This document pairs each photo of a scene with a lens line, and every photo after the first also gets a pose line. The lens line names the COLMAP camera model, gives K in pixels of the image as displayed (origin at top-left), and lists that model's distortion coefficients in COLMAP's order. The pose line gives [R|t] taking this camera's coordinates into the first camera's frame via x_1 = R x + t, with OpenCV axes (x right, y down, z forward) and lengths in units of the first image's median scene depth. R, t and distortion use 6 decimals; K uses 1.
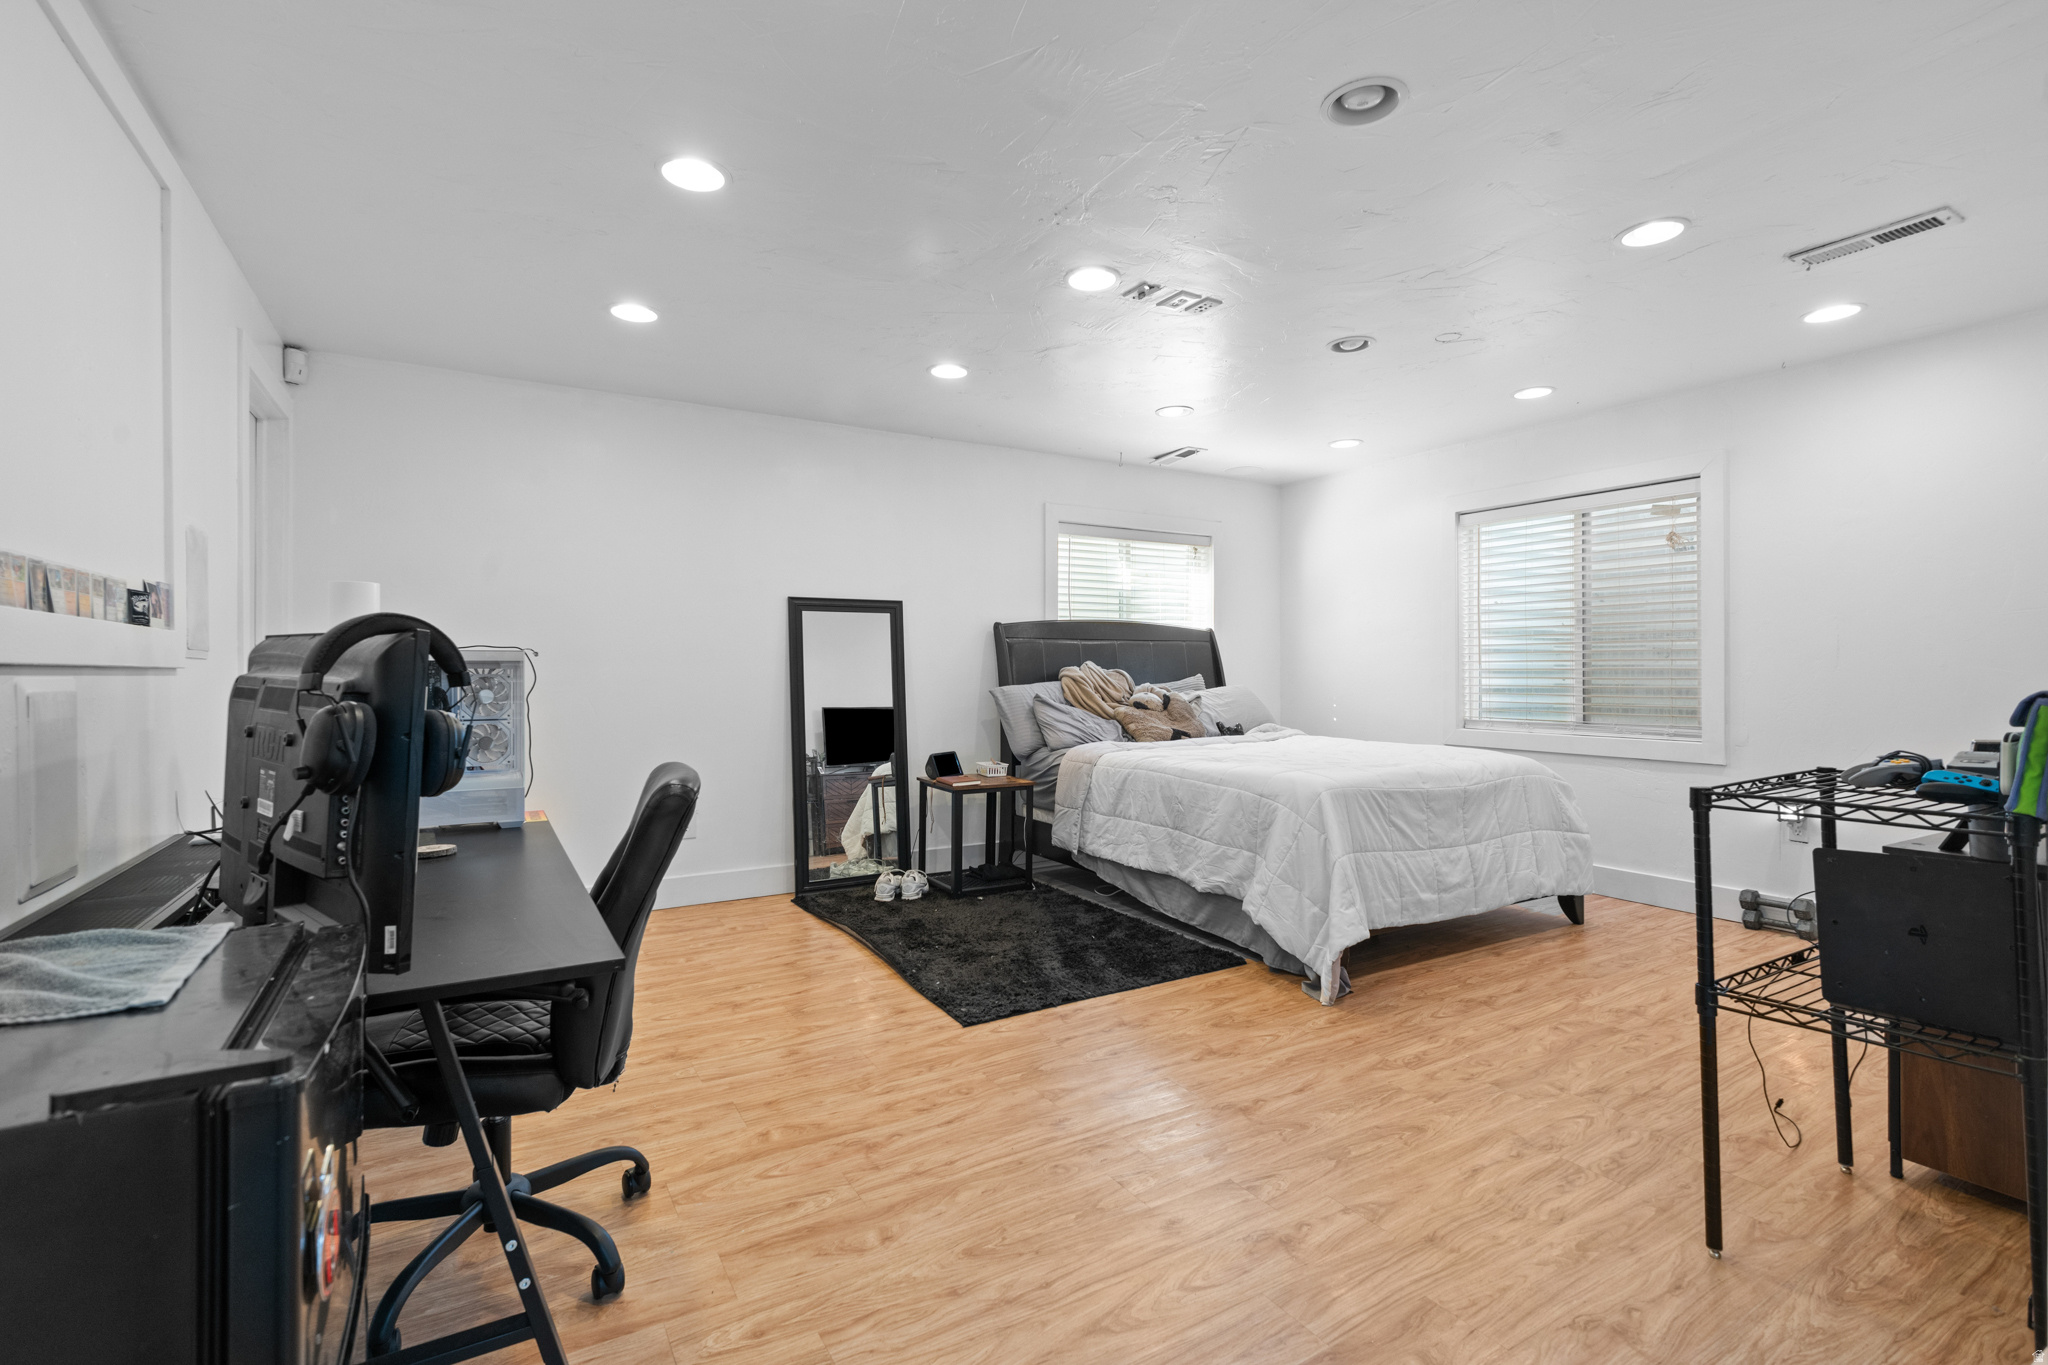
lens RADIAL K [[931.9, 0, 1024.0], [0, 931.9, 682.5], [0, 0, 1]] dist [0.004083, 0.000193]
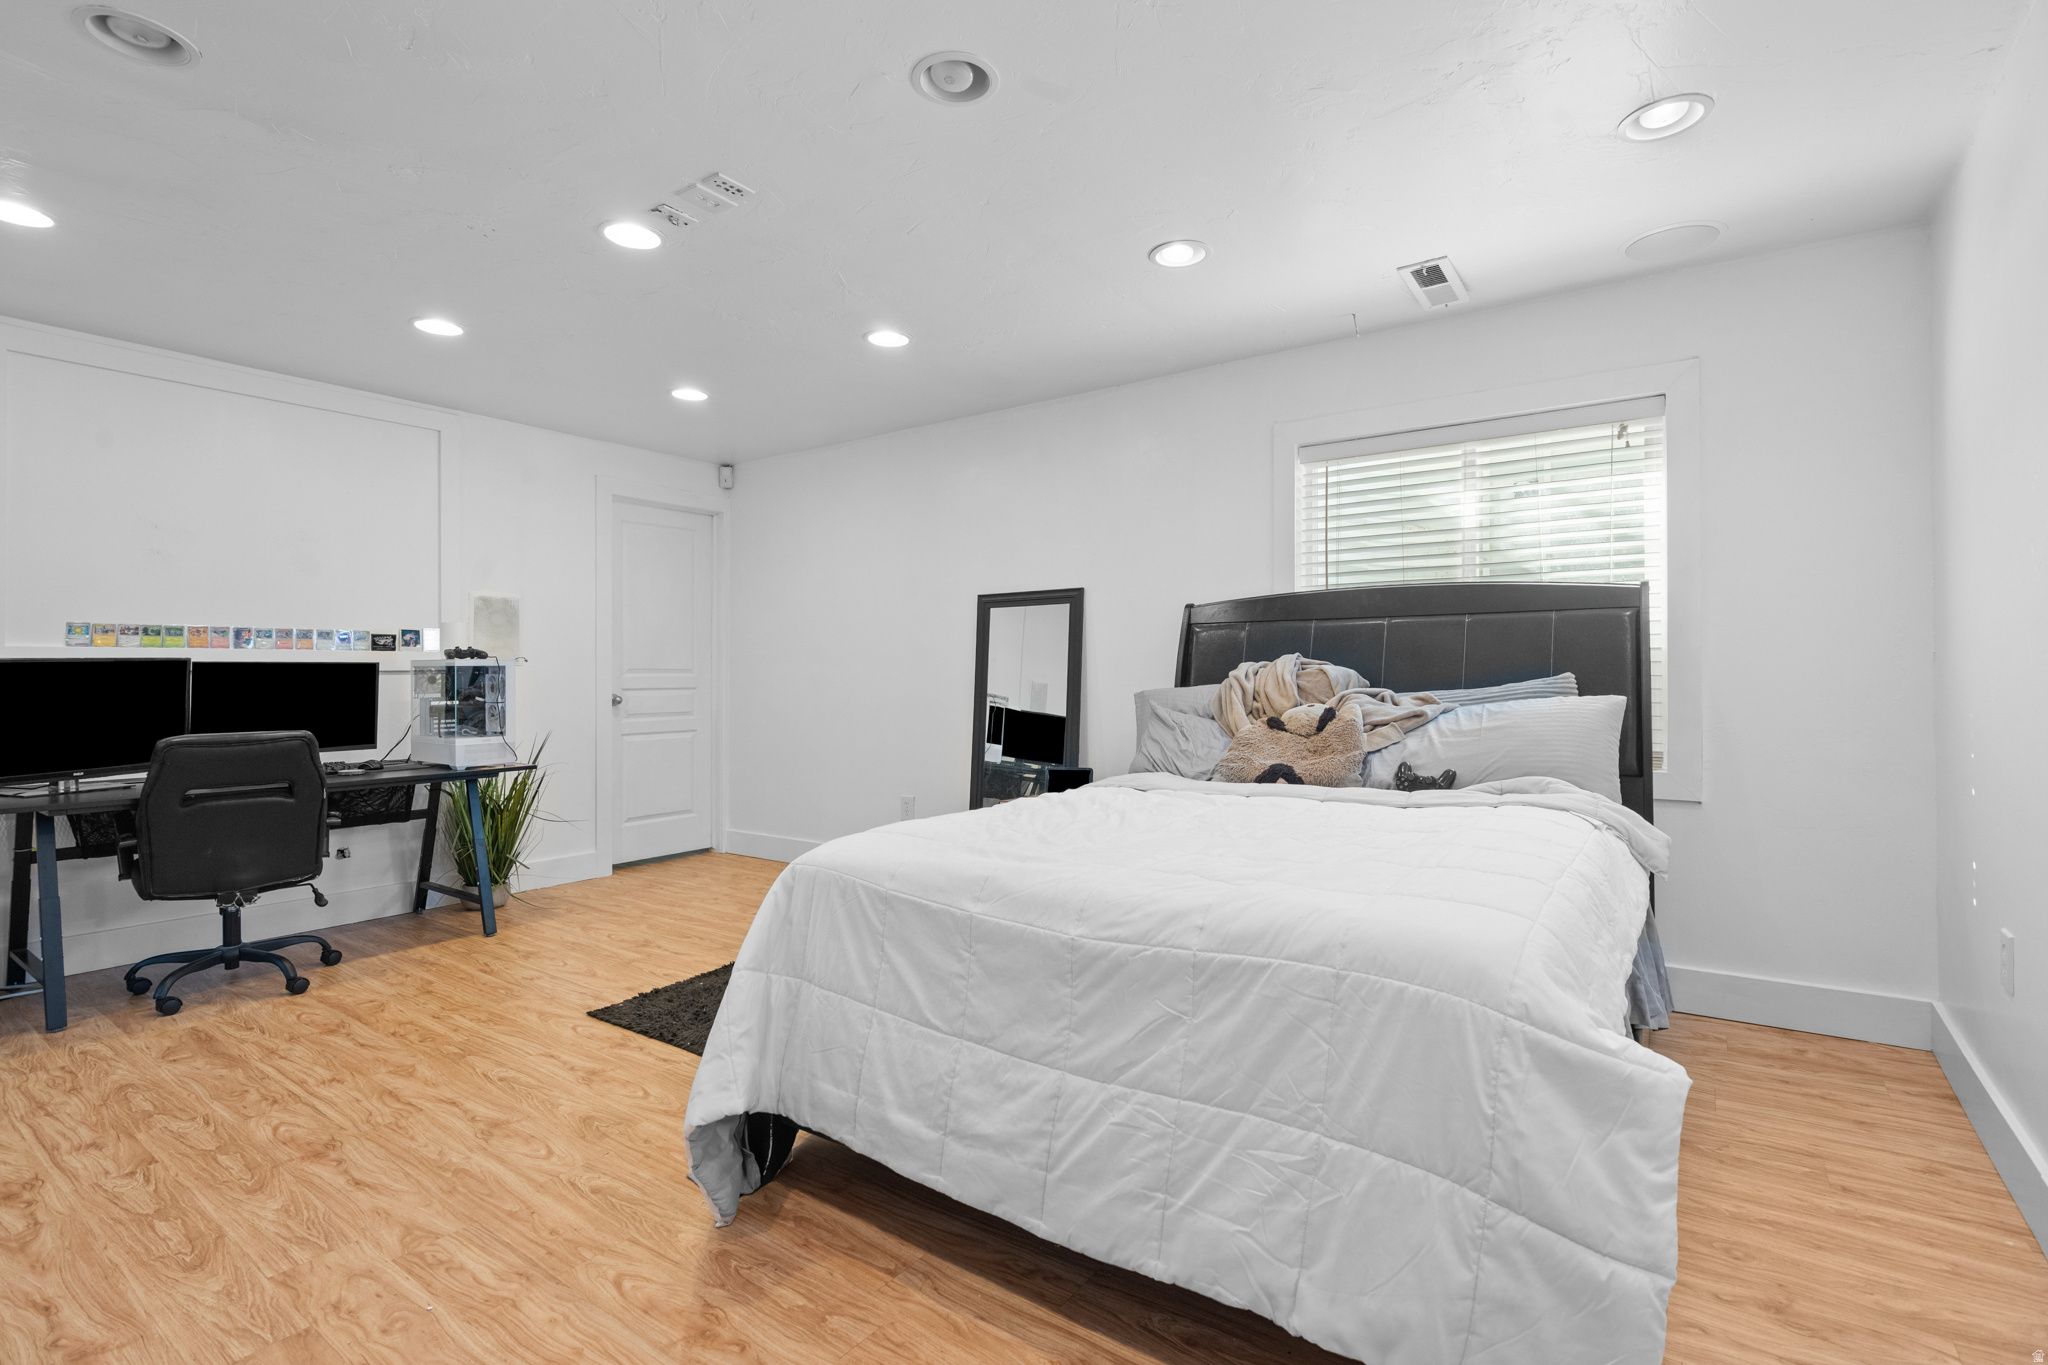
lens RADIAL K [[955.1, 0, 1024.0], [0, 955.1, 682.5], [0, 0, 1]] dist [-0.002118, 0.000397]
pose [[0.398614, 0.008265, -0.917081, 1.083851], [-0.007984, 0.999953, 0.005541, -0.008893], [0.917084, 0.005113, 0.398662, 1.007078]]
